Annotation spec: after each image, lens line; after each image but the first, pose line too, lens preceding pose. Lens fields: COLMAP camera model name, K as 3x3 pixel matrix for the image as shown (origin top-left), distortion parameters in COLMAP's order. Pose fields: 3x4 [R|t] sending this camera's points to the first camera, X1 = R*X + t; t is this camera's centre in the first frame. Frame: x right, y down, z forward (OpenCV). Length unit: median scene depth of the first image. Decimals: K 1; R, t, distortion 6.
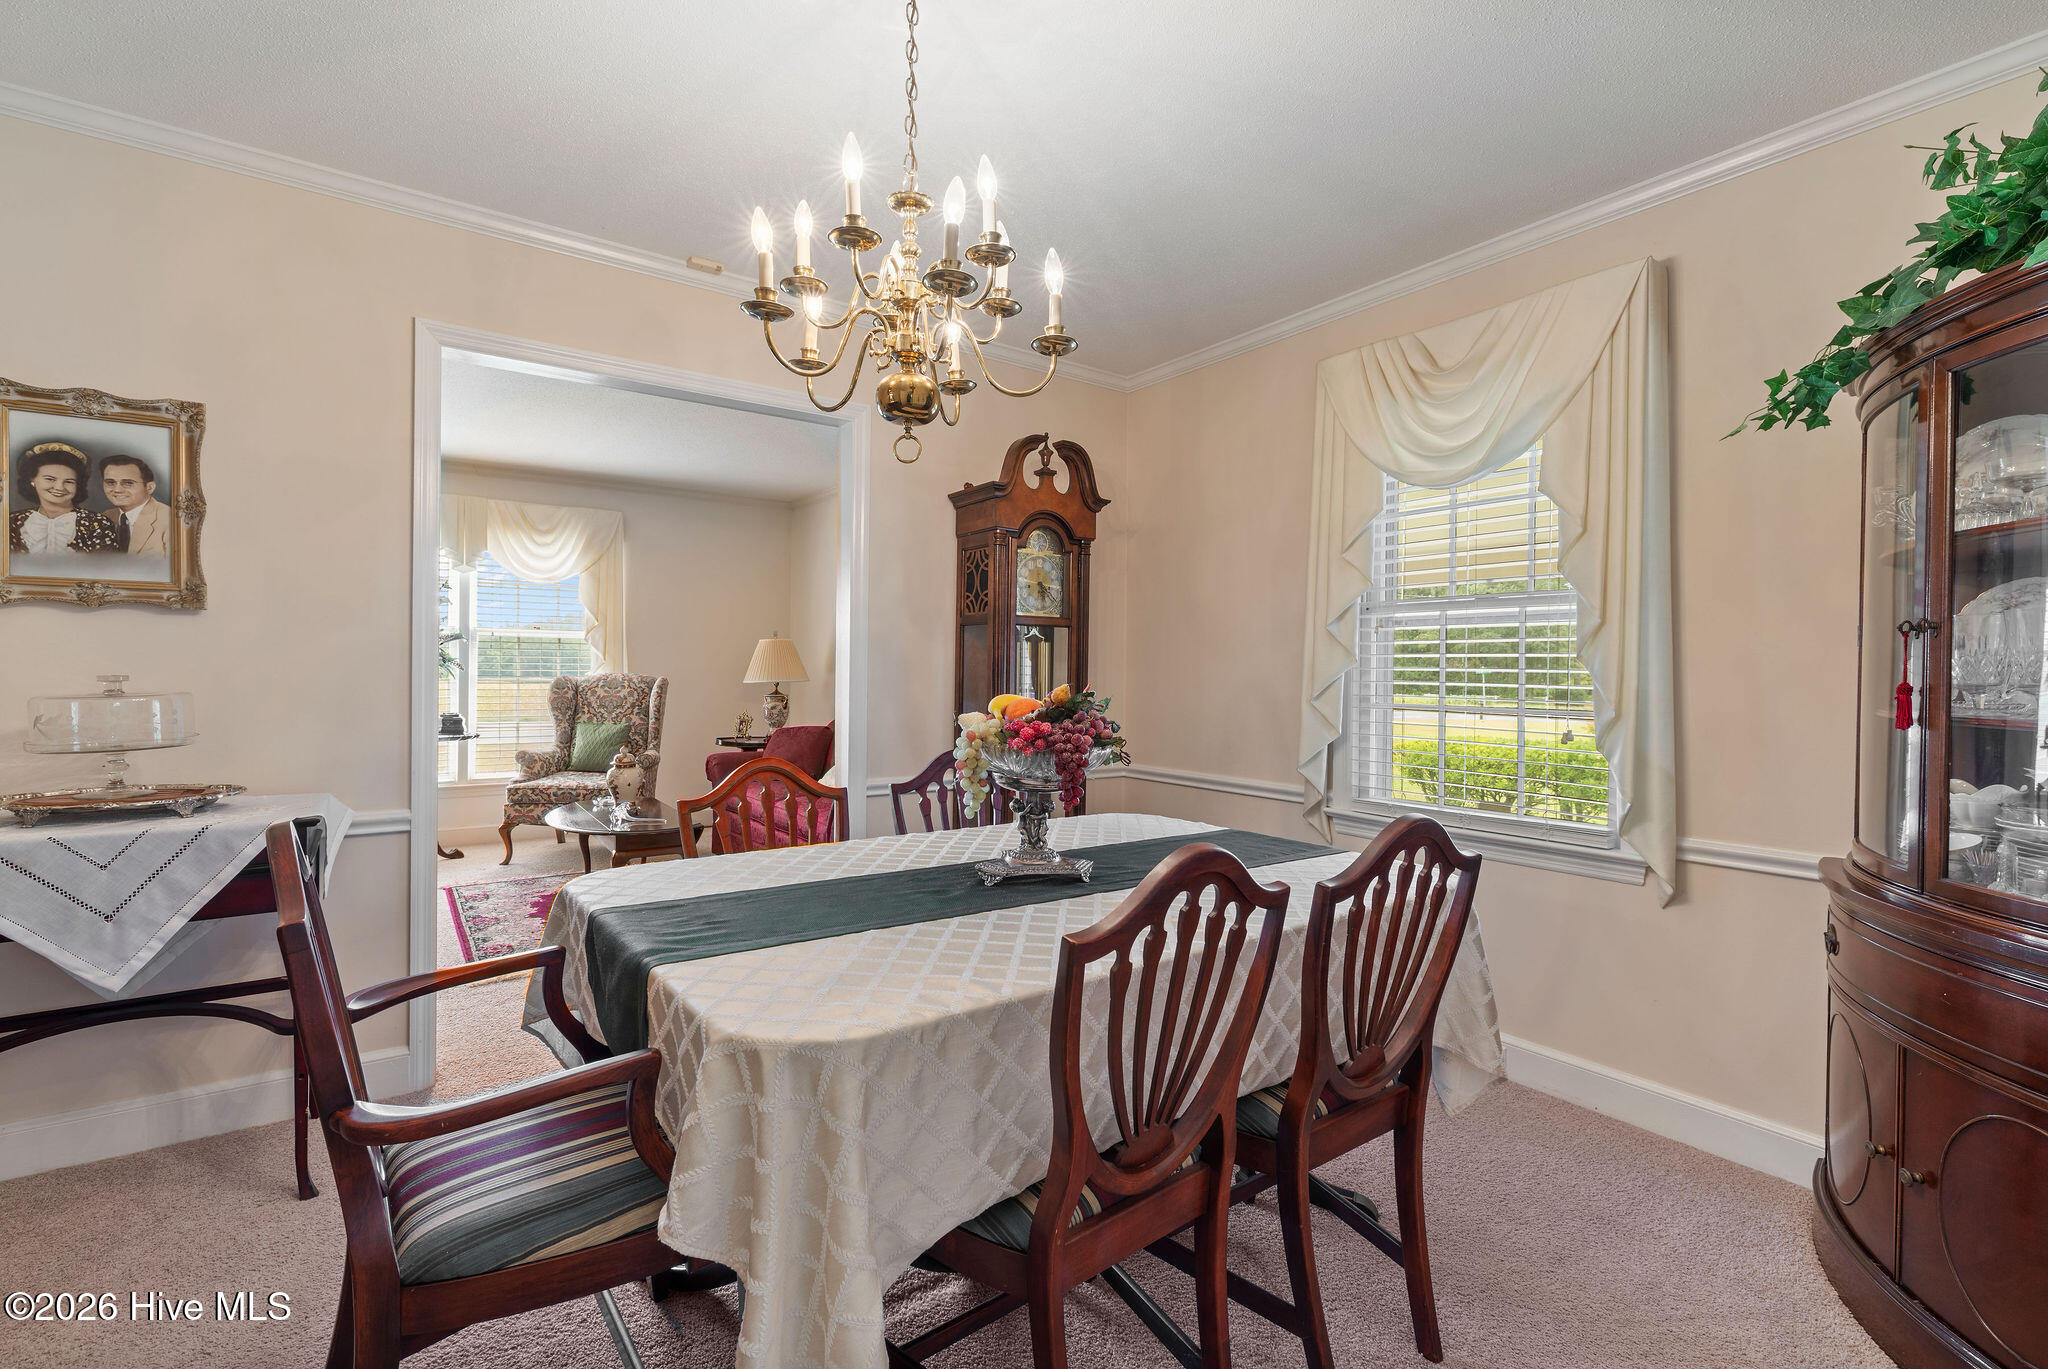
lens RADIAL K [[908.9, 0, 1022.2], [0, 908.9, 679.7], [0, 0, 1]] dist [-0.003761, -0.000351]
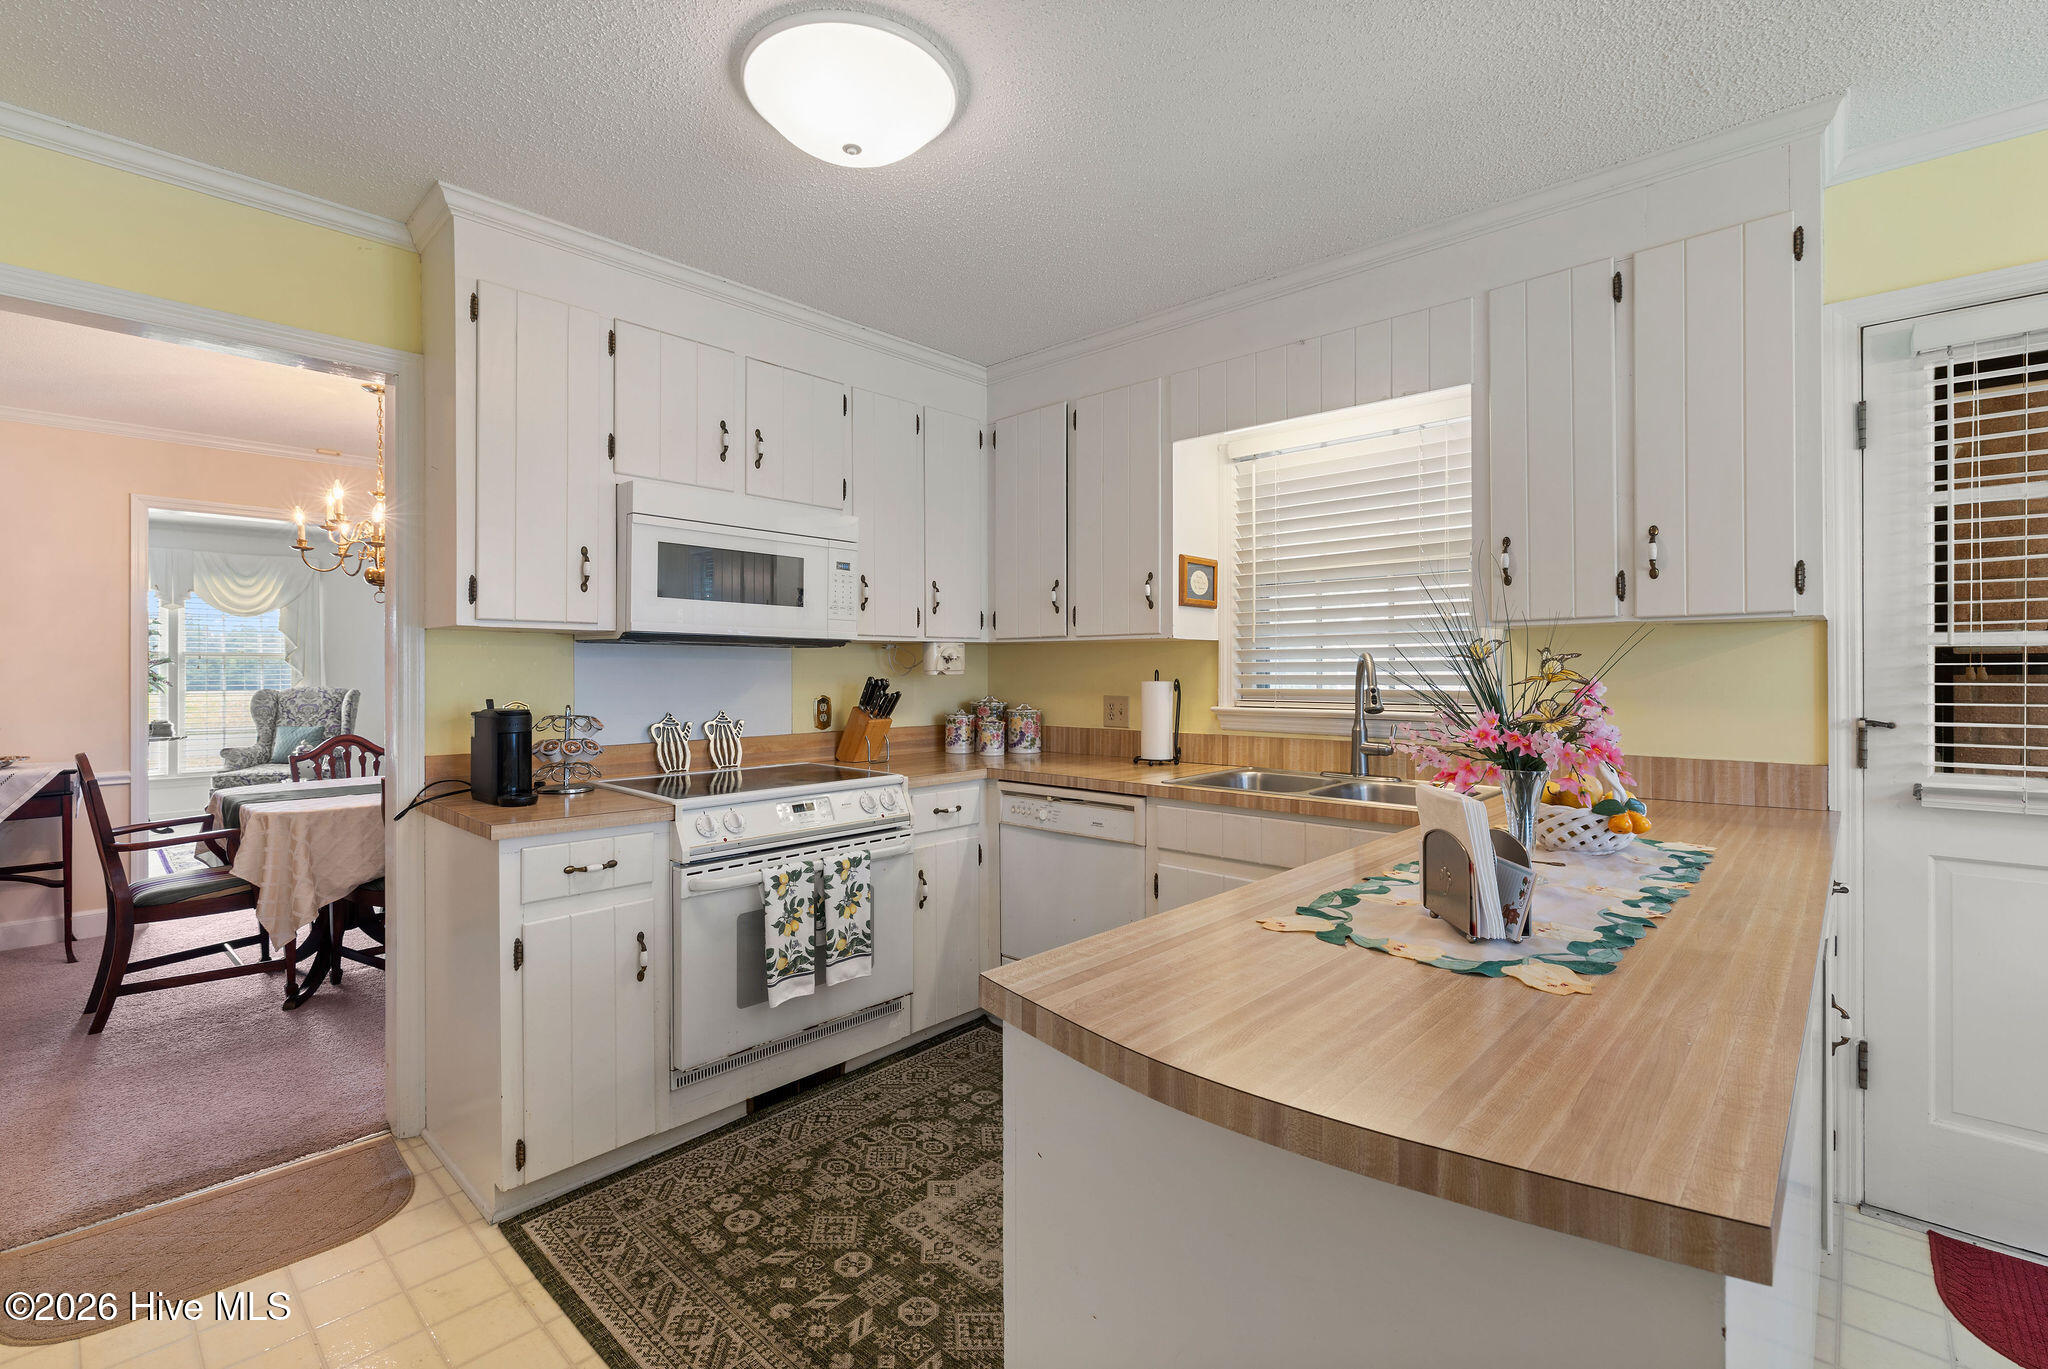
lens RADIAL K [[908.9, 0, 1031.3], [0, 908.9, 674.6], [0, 0, 1]] dist [-0.003761, -0.000351]
pose [[0.979815, -0.009693, 0.199671, 0.311851], [0.010883, 0.999929, -0.004864, -0.006933], [-0.199610, 0.006938, 0.979851, -0.485196]]
